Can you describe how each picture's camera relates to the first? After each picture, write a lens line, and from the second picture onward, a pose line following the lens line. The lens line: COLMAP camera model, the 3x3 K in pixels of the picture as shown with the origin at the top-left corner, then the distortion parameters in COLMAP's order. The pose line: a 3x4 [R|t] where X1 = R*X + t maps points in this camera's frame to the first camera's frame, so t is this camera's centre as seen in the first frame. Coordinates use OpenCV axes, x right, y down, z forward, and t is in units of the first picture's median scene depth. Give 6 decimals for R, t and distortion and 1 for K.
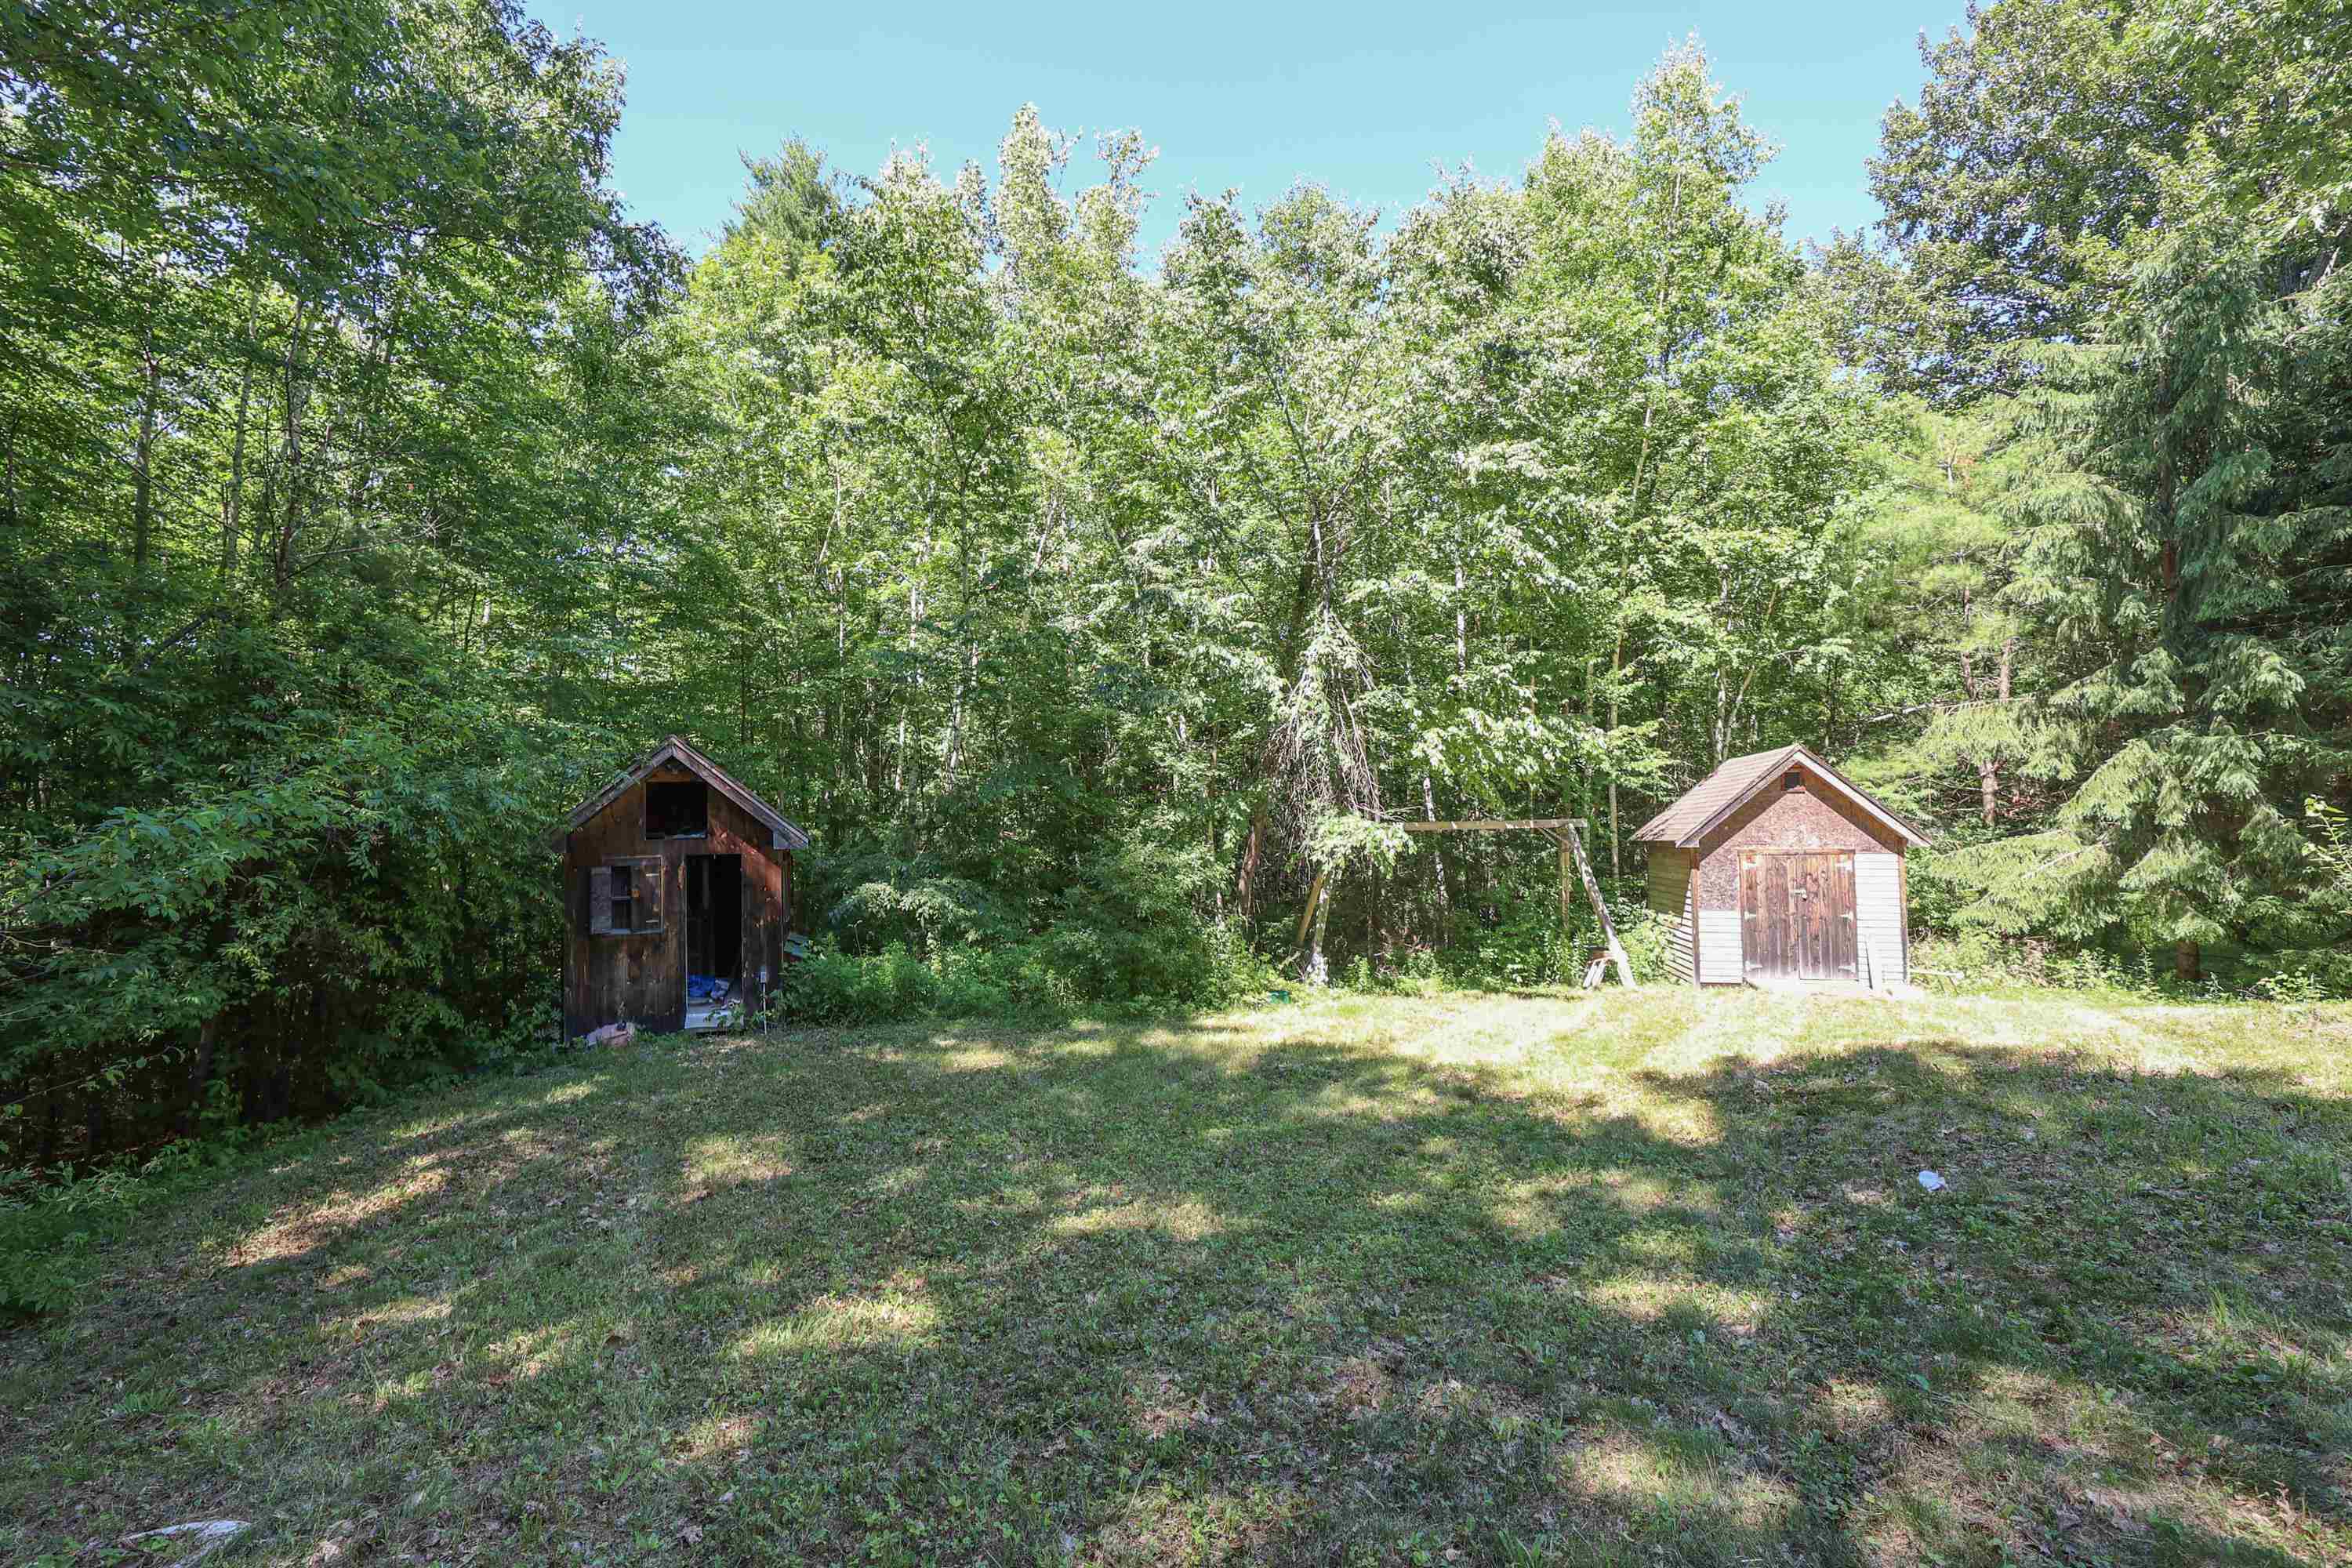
lens RADIAL K [[1004.7, 0, 1171.9], [0, 1004.7, 787.2], [0, 0, 1]] dist [-0.001610, -0.000422]
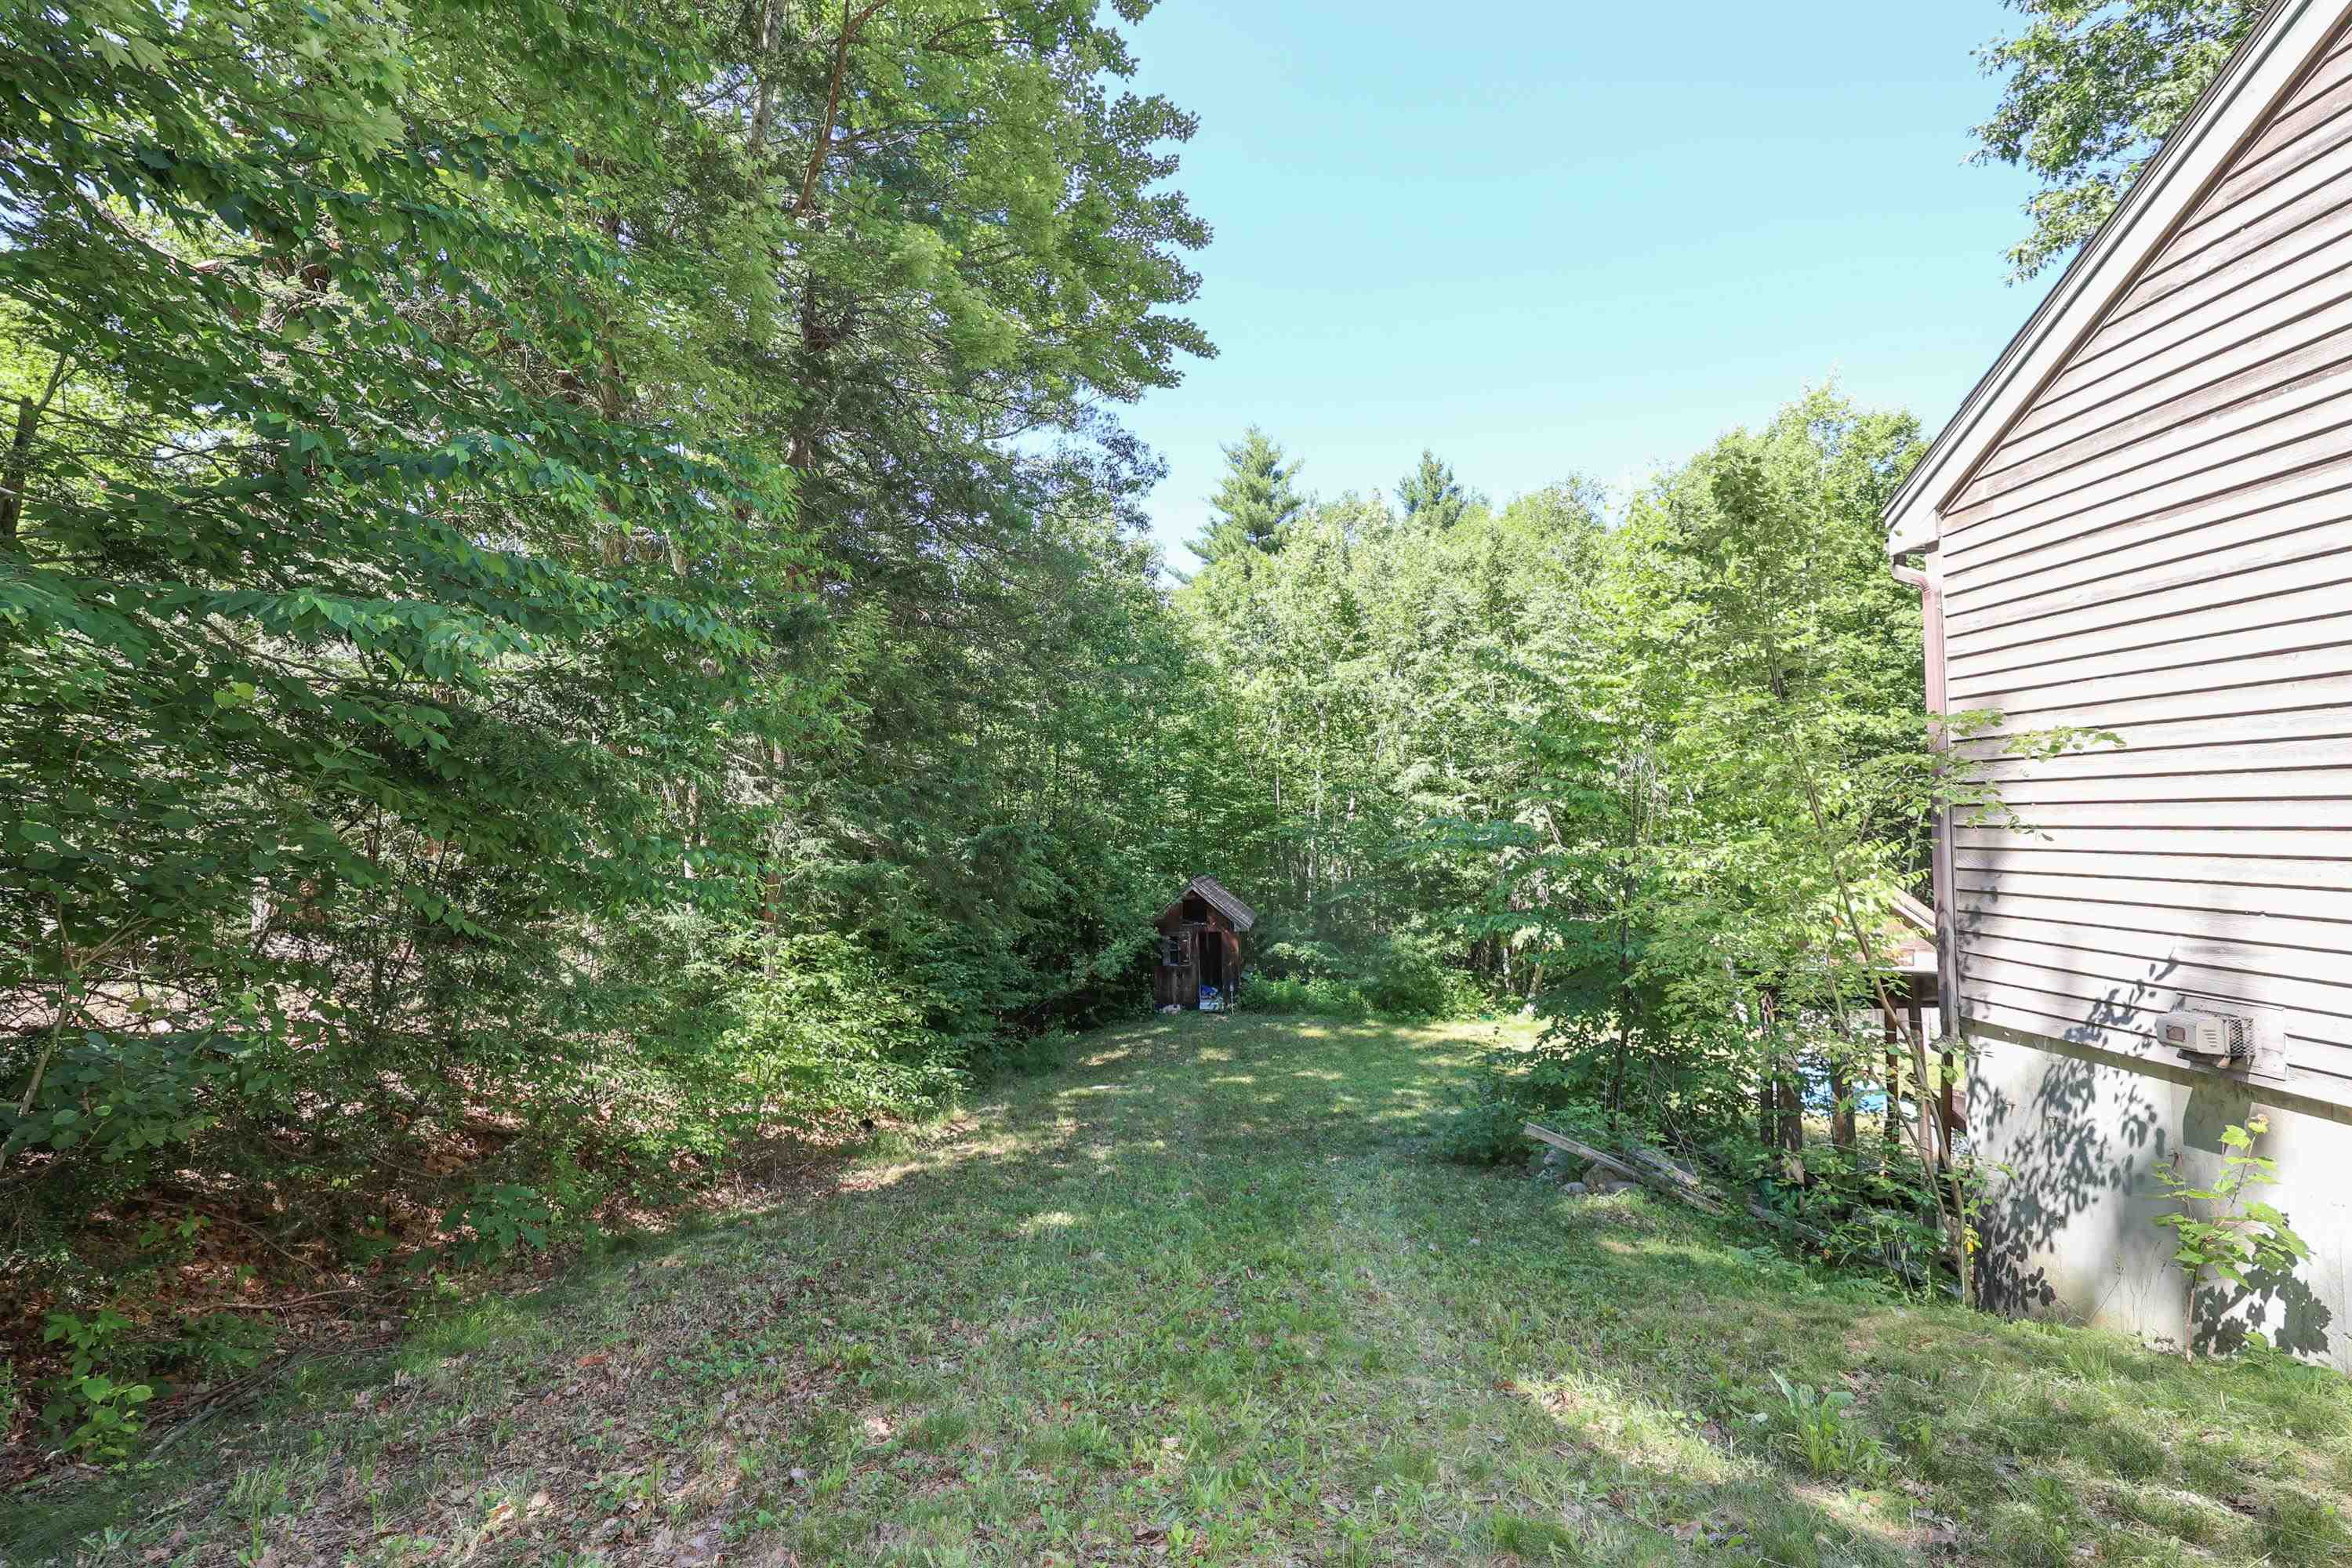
lens RADIAL K [[1004.7, 0, 1171.9], [0, 1004.7, 787.2], [0, 0, 1]] dist [-0.001610, -0.000422]
pose [[0.887189, -0.022039, -0.460879, 0.506407], [0.024062, 0.999709, -0.001487, -0.253912], [0.460778, -0.009770, 0.887462, -1.018352]]
